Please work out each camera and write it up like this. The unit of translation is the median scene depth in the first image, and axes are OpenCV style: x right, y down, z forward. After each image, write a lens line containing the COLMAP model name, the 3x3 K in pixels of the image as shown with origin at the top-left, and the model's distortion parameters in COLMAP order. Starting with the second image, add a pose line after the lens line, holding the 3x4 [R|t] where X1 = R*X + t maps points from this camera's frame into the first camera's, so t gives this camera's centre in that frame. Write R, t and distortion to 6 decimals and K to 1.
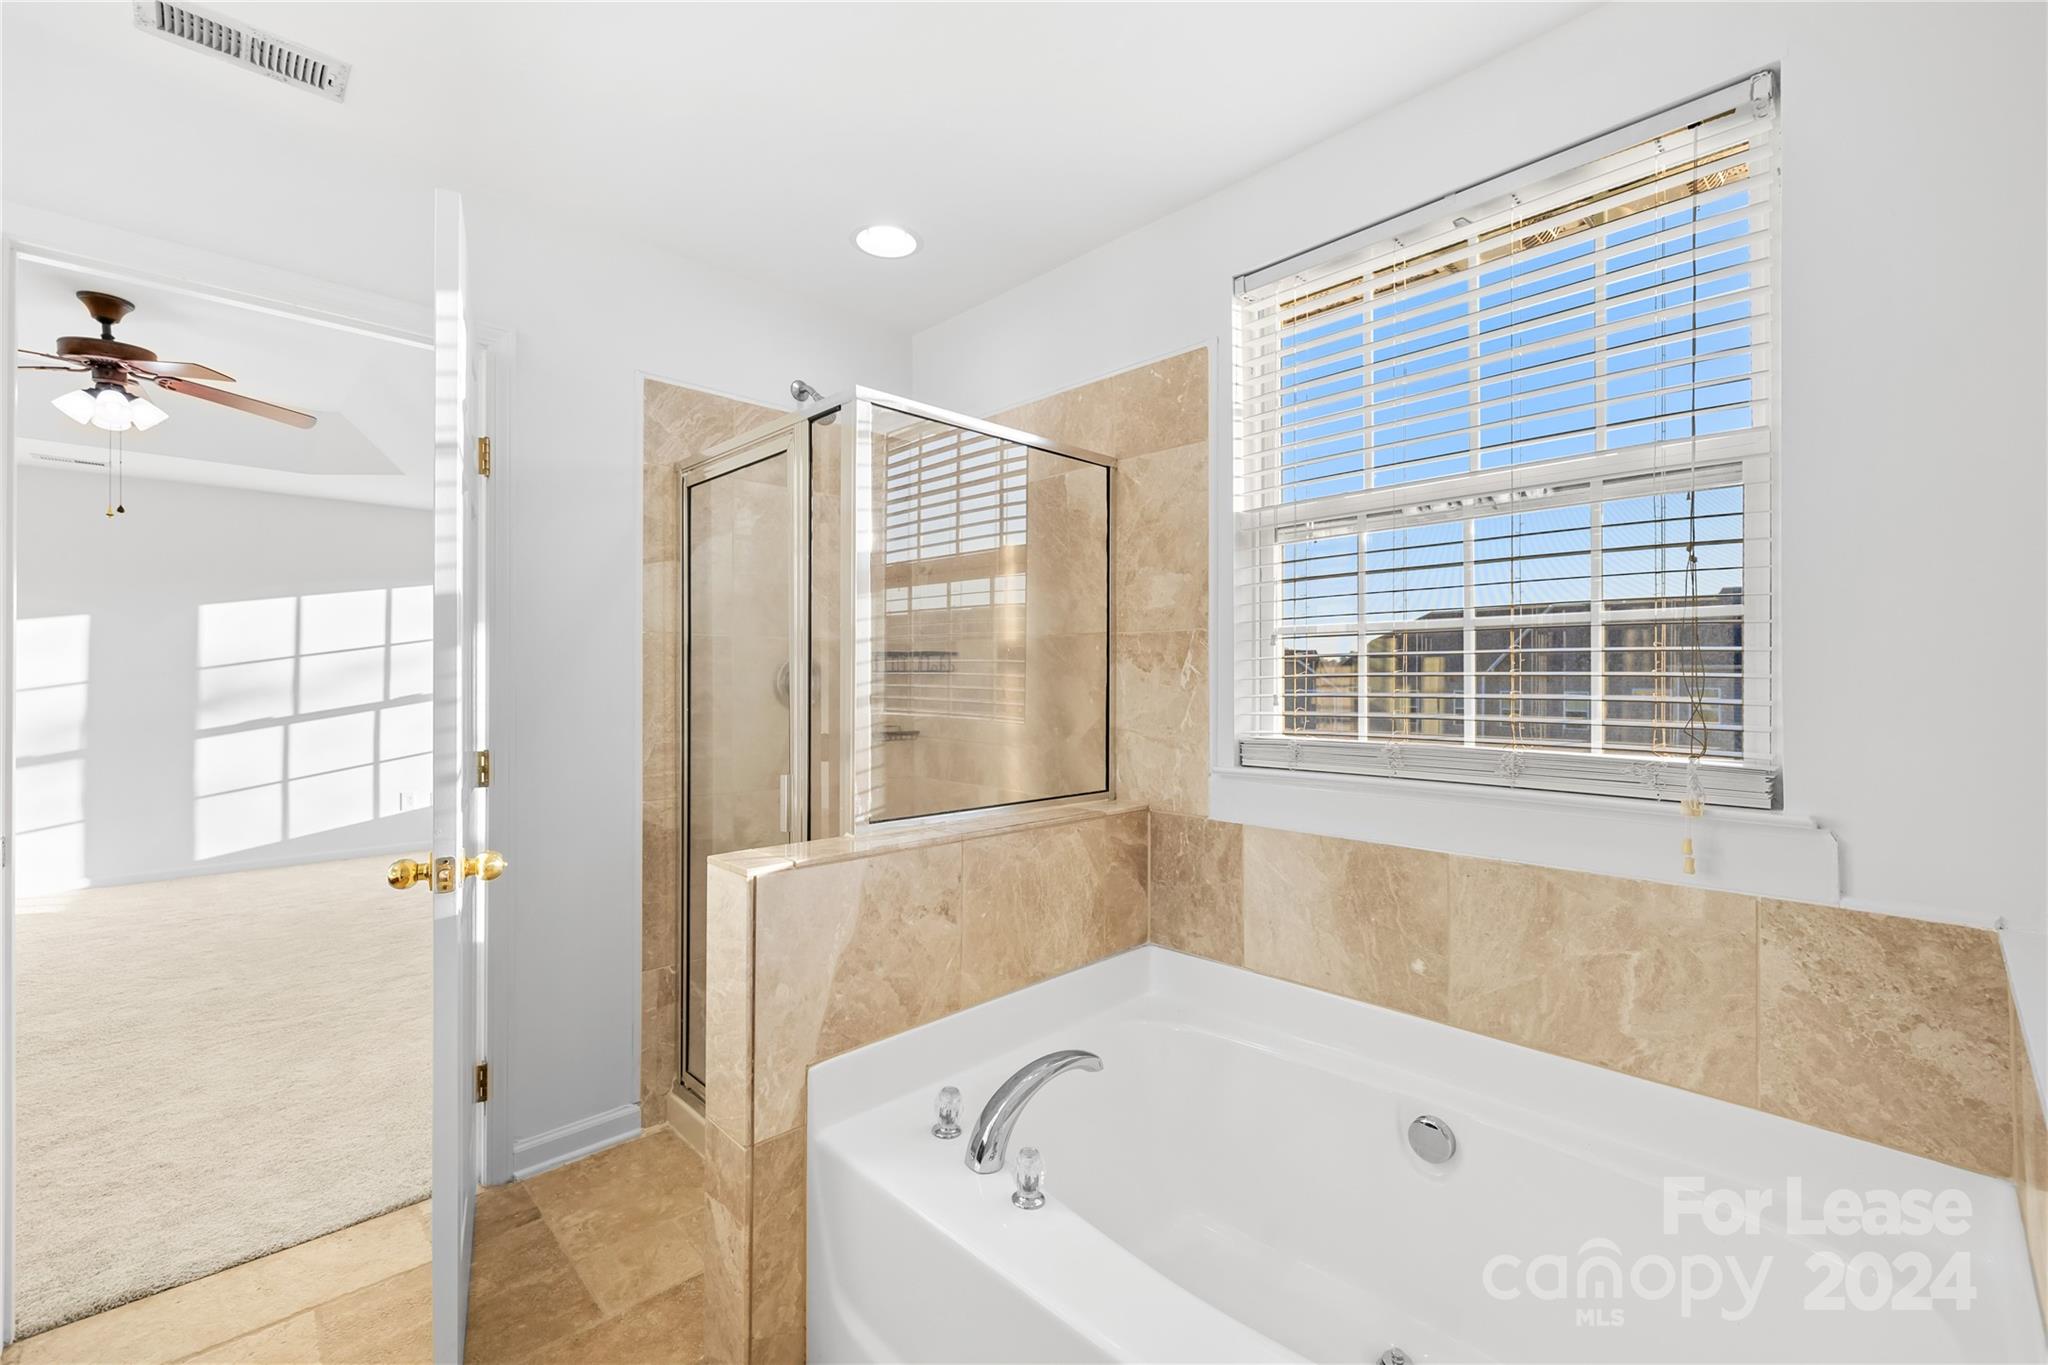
lens RADIAL K [[868.3, 0, 1013.3], [0, 868.3, 678.0], [0, 0, 1]] dist [-0.000790, -0.000250]
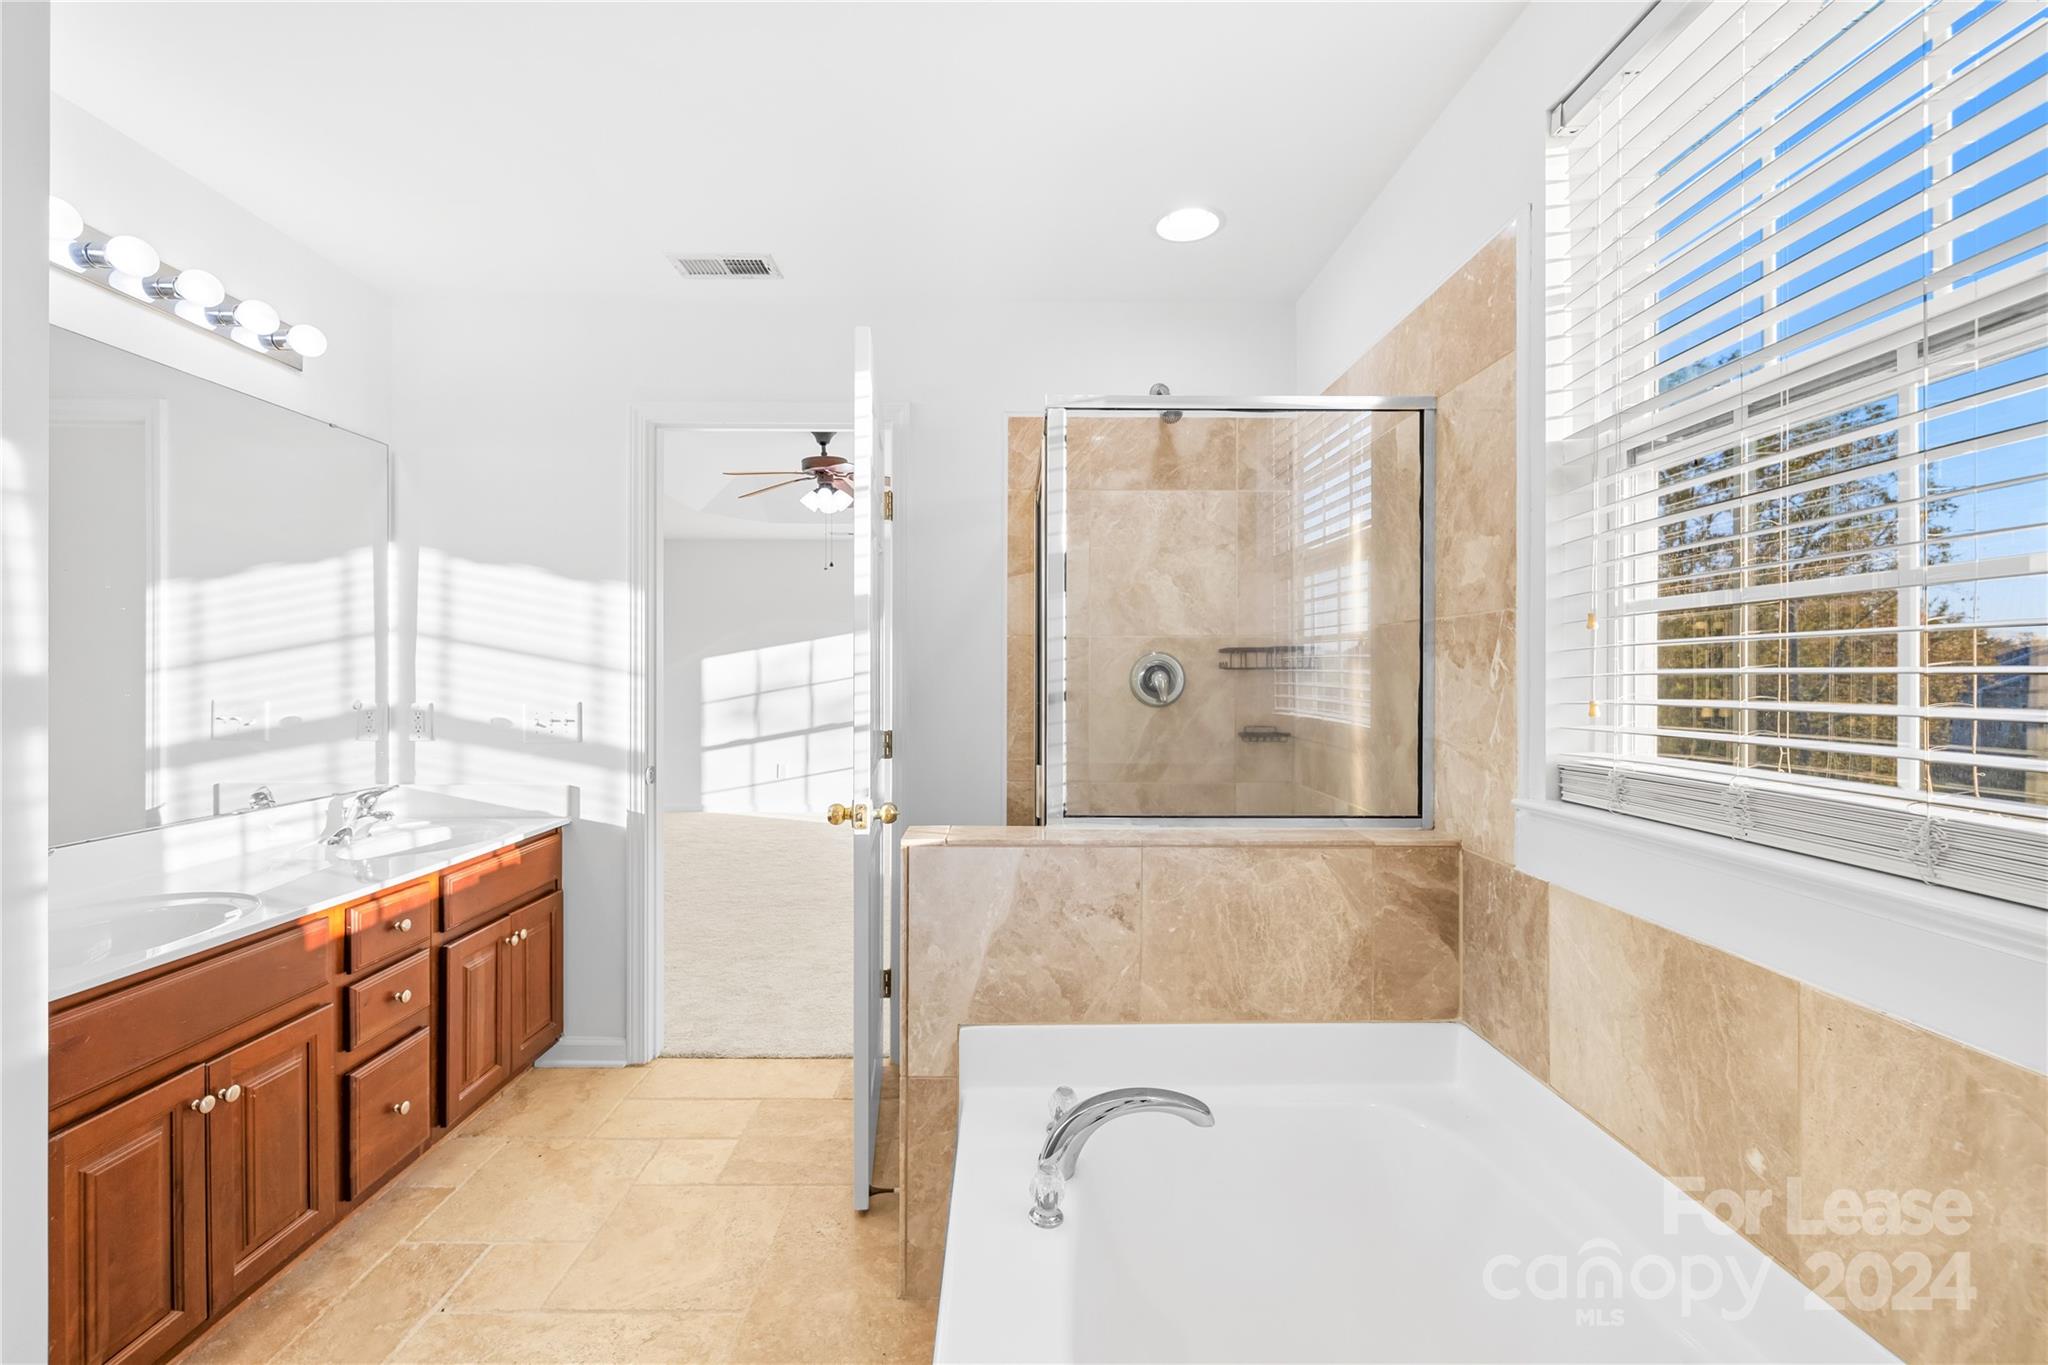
lens RADIAL K [[868.3, 0, 1013.3], [0, 868.3, 678.0], [0, 0, 1]] dist [-0.000790, -0.000250]
pose [[0.720769, 0.003433, -0.693166, 0.436534], [-0.000064, 0.999988, 0.004887, -0.001933], [0.693175, -0.003478, 0.720761, 0.186914]]
